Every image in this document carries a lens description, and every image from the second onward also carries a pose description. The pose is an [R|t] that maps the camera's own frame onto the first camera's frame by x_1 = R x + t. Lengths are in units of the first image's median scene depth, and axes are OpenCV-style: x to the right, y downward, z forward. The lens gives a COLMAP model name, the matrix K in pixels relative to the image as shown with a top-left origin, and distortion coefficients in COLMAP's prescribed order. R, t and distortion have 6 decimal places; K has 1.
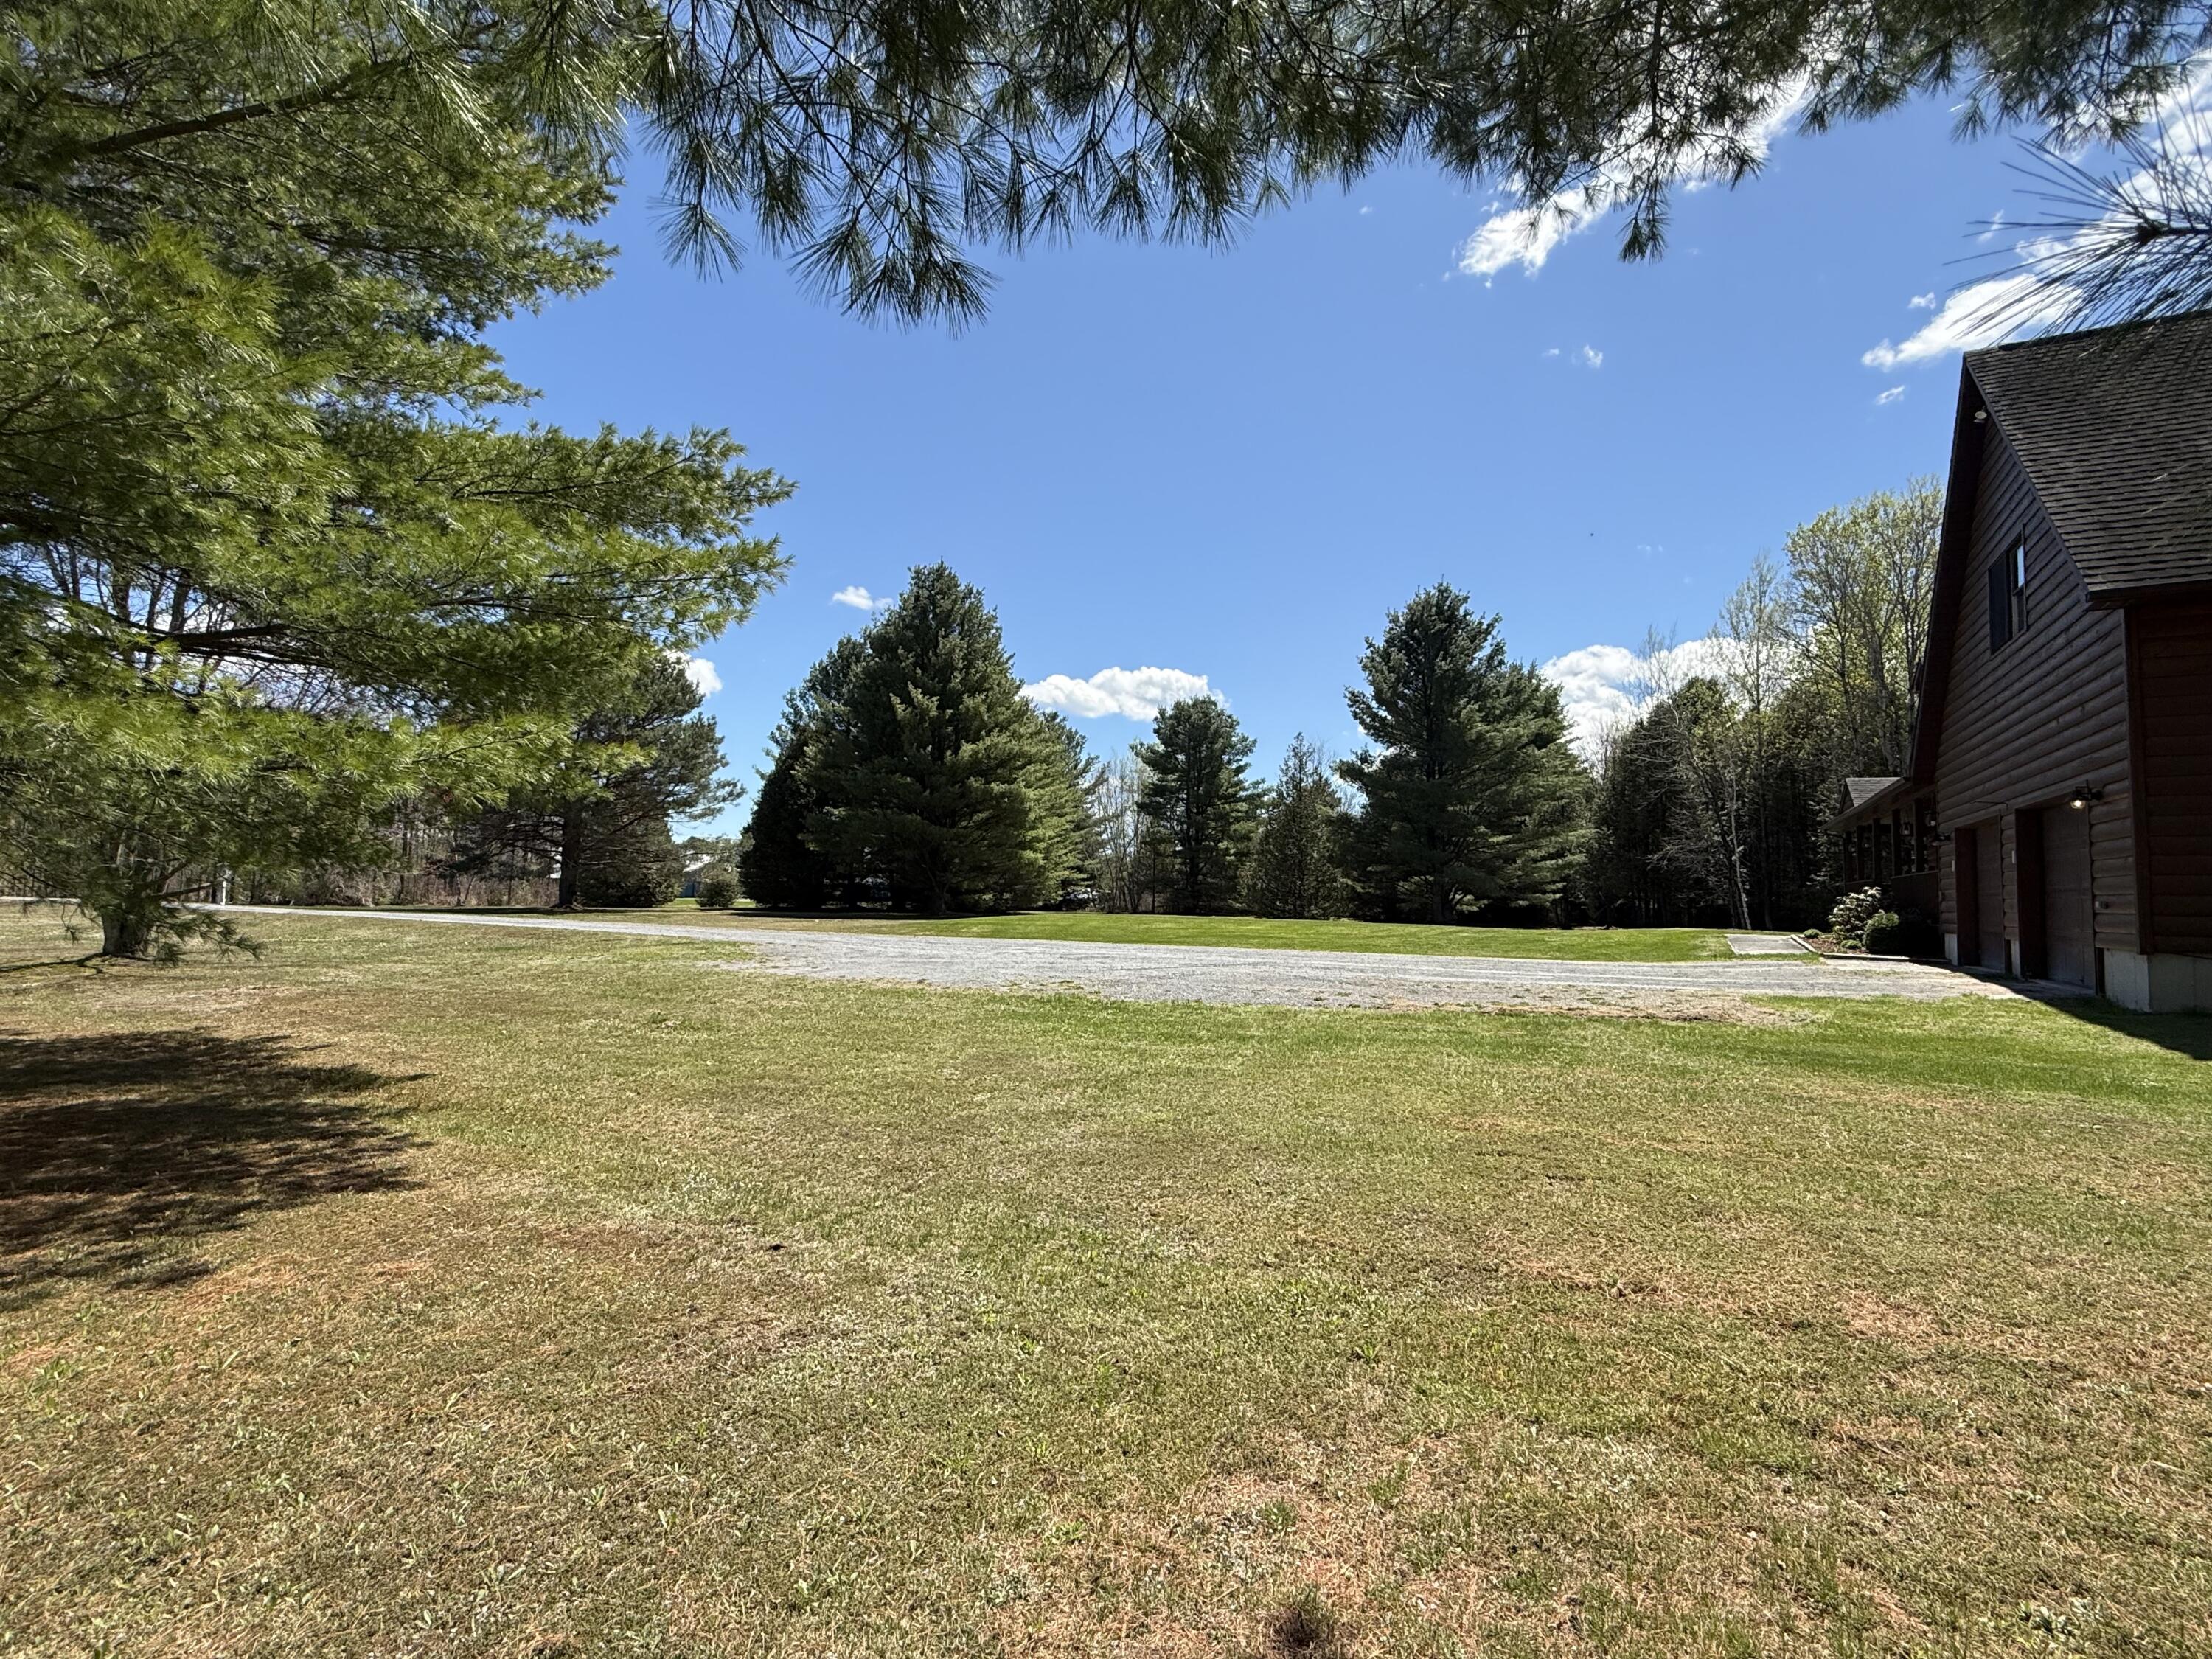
lens RADIAL K [[1043.0, 0, 1125.1], [0, 1043.0, 833.8], [0, 0, 1]] dist [-0.002440, -0.000879]
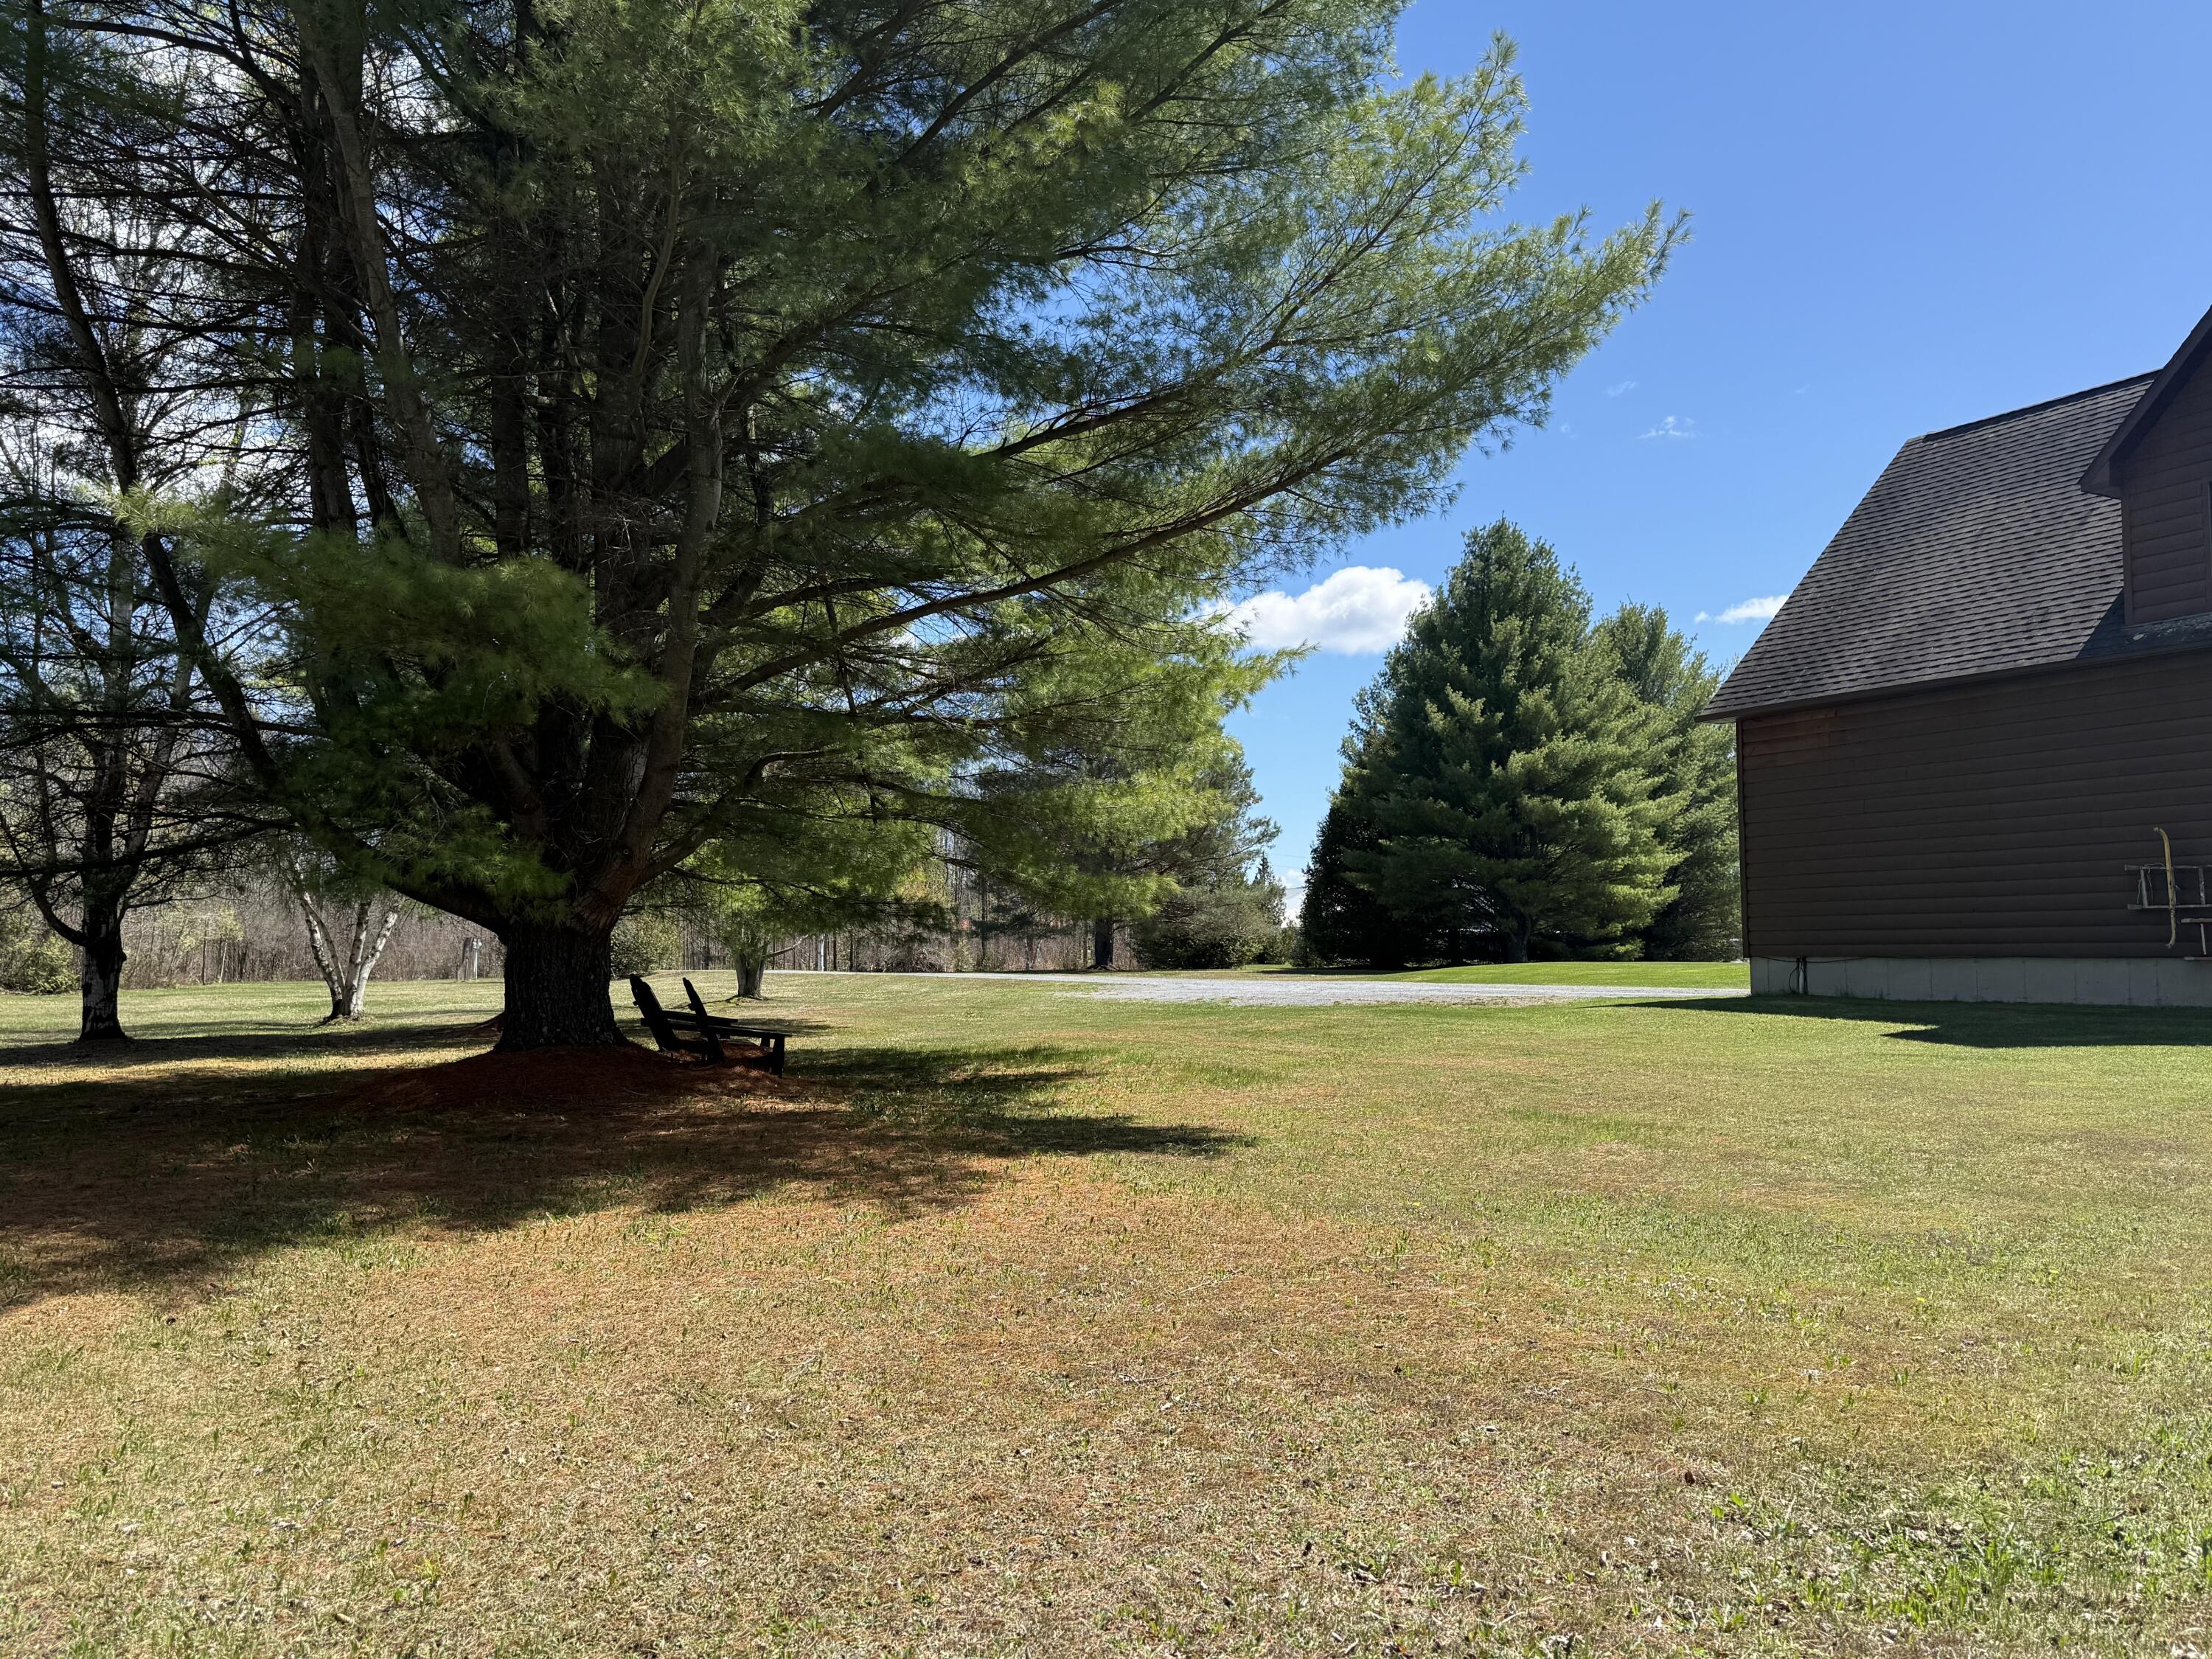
lens RADIAL K [[1743.9, 0, 1103.2], [0, 1743.9, 830.1], [0, 0, 1]] dist [-0.000296, -0.000412]
pose [[0.835620, -0.060212, -0.545997, 0.396304], [0.053292, 0.998172, -0.028517, -0.009781], [0.546716, -0.005267, 0.837301, -0.374202]]
